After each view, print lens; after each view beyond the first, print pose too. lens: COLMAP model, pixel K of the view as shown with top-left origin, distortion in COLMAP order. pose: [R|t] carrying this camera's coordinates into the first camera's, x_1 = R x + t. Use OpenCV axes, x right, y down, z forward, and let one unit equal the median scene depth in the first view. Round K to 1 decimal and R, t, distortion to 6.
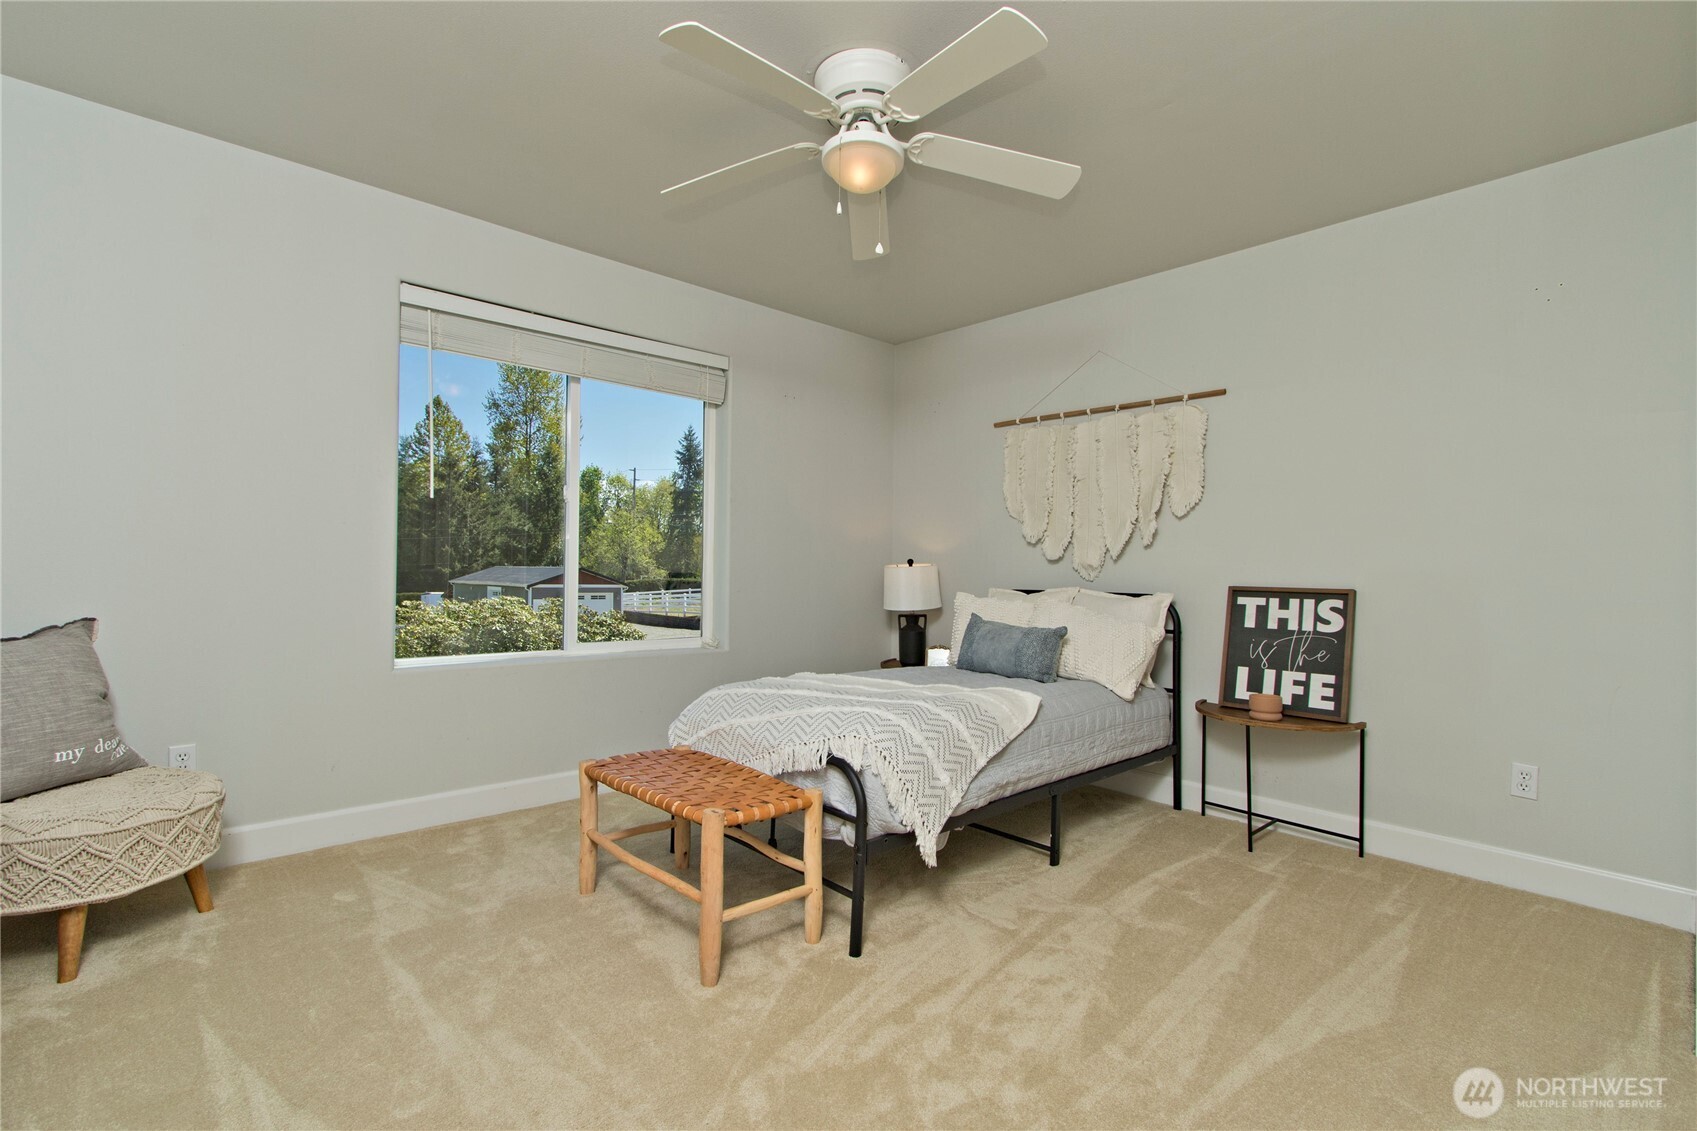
lens RADIAL K [[776.2, 0, 850.3], [0, 776.2, 564.9], [0, 0, 1]] dist [0.001516, 0.000224]
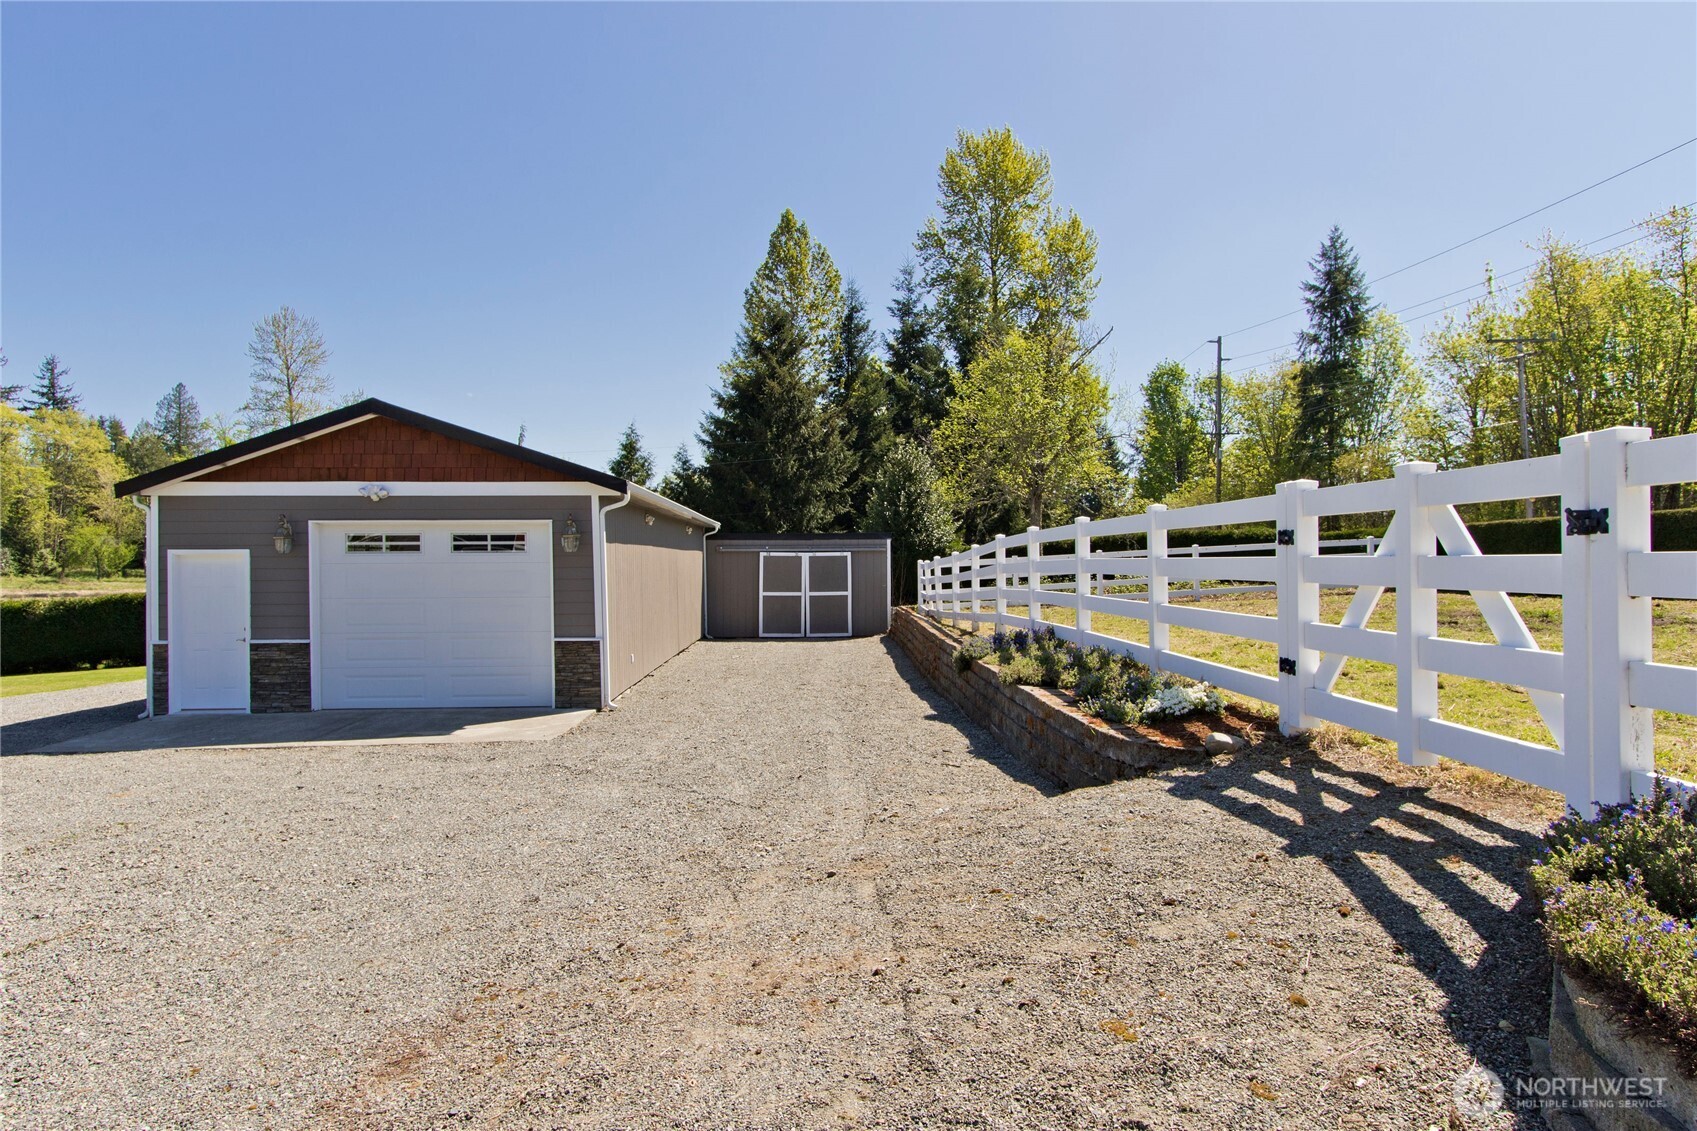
lens RADIAL K [[1088.5, 0, 842.4], [0, 1088.5, 561.0], [0, 0, 1]] dist [-0.002264, -0.001346]
pose [[0.767651, -0.024355, -0.640405, -0.021592], [0.023191, 0.999679, -0.010219, 0.020009], [0.640448, -0.007007, 0.767970, 0.318558]]
